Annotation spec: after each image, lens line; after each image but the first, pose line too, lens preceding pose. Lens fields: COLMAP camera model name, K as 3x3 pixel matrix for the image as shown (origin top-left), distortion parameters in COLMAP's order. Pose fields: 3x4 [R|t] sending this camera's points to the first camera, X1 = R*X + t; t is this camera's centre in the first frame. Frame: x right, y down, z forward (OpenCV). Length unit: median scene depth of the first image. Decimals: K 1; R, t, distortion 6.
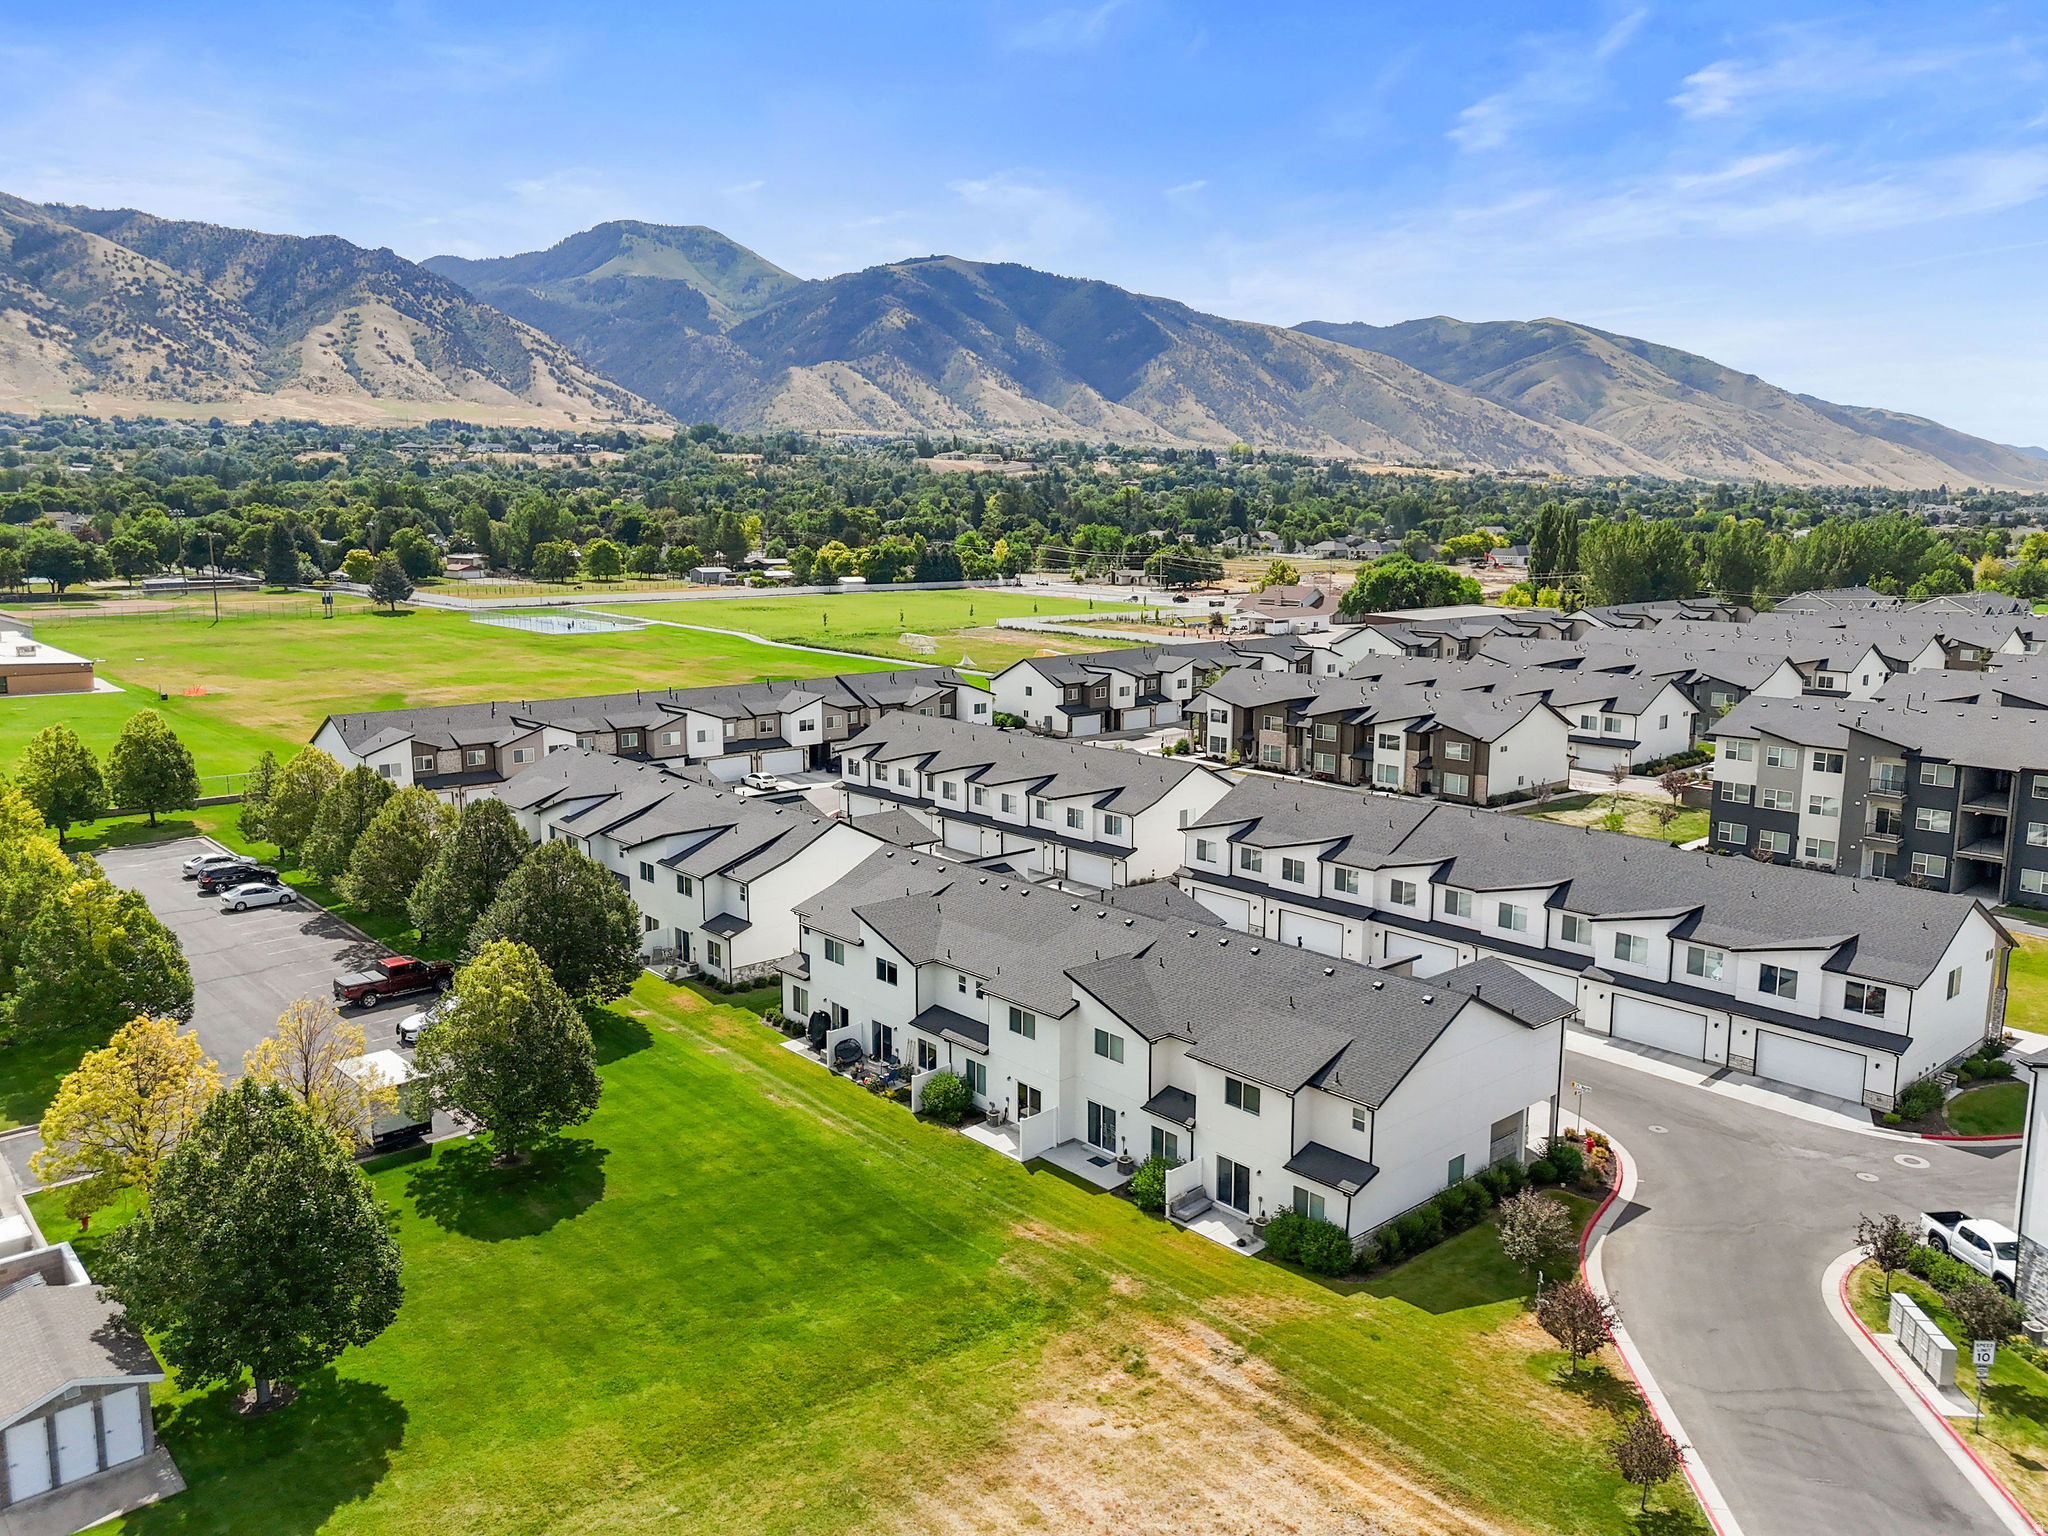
lens RADIAL K [[1507.9, 0, 1023.4], [0, 1507.9, 753.1], [0, 0, 1]] dist [0.075737, -0.075049]
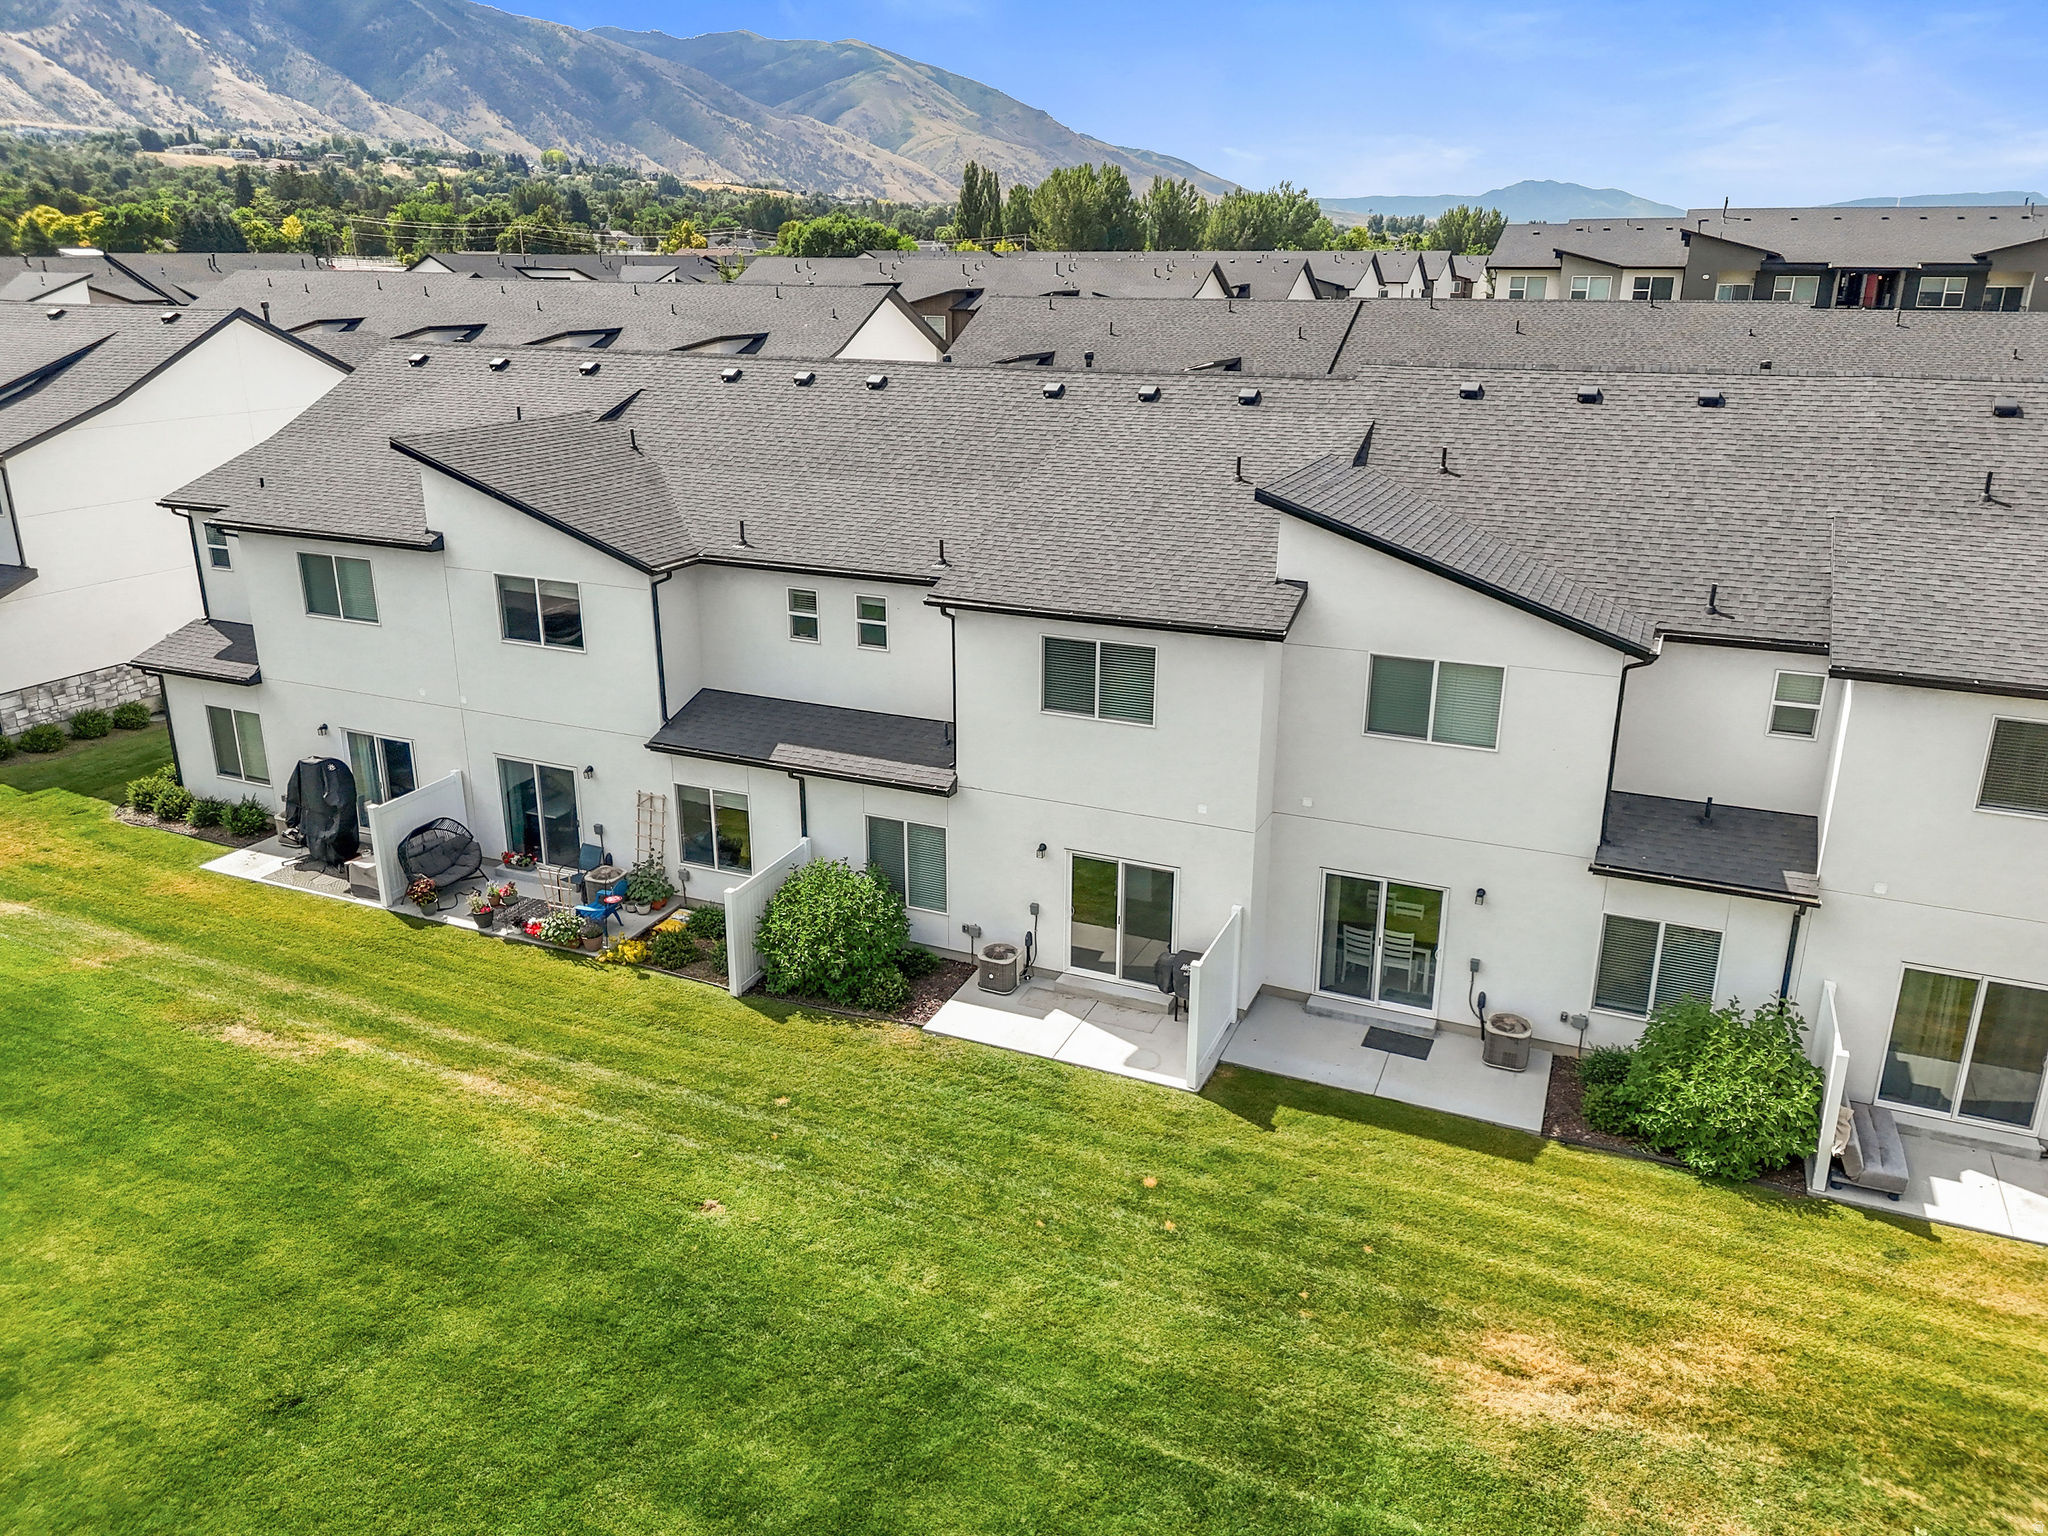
lens RADIAL K [[1507.9, 0, 1023.4], [0, 1507.9, 753.1], [0, 0, 1]] dist [0.075737, -0.075049]
pose [[0.910166, -0.128376, 0.393849, -0.121622], [0.063038, 0.982618, 0.174607, 0.114115], [-0.409419, -0.134094, 0.902438, 0.593955]]
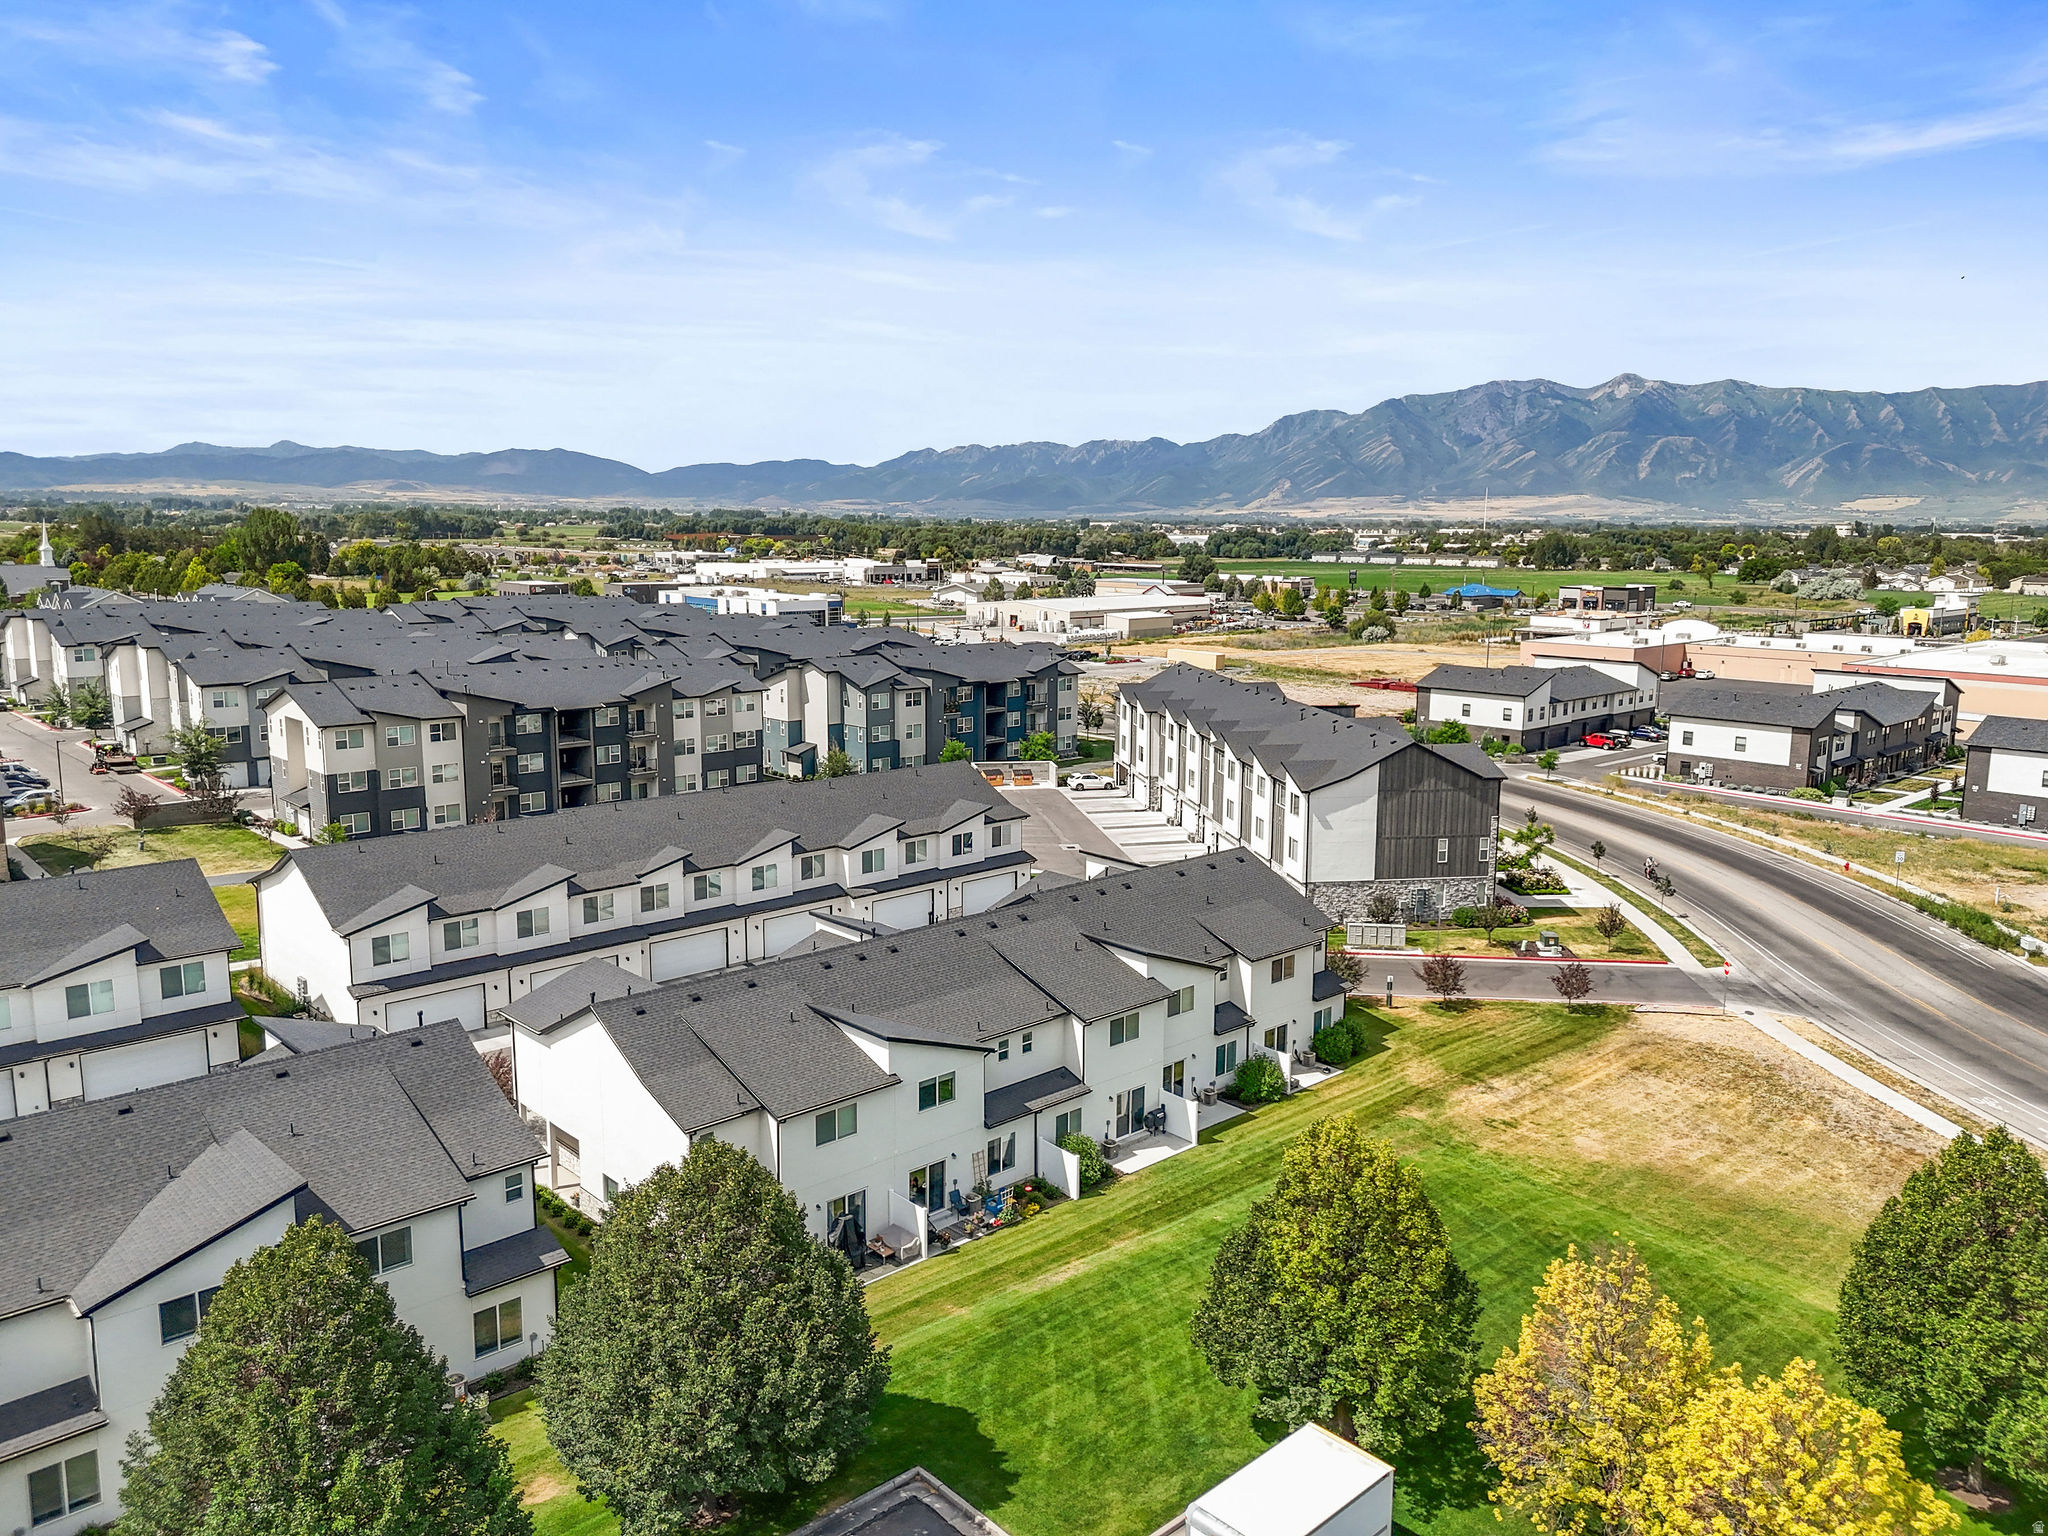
lens RADIAL K [[1507.9, 0, 1023.4], [0, 1507.9, 753.1], [0, 0, 1]] dist [0.075737, -0.075049]
pose [[-0.021418, -0.158346, 0.987151, -0.753094], [0.152076, 0.975372, 0.159756, -0.124399], [-0.988137, 0.153544, 0.003190, 0.863562]]
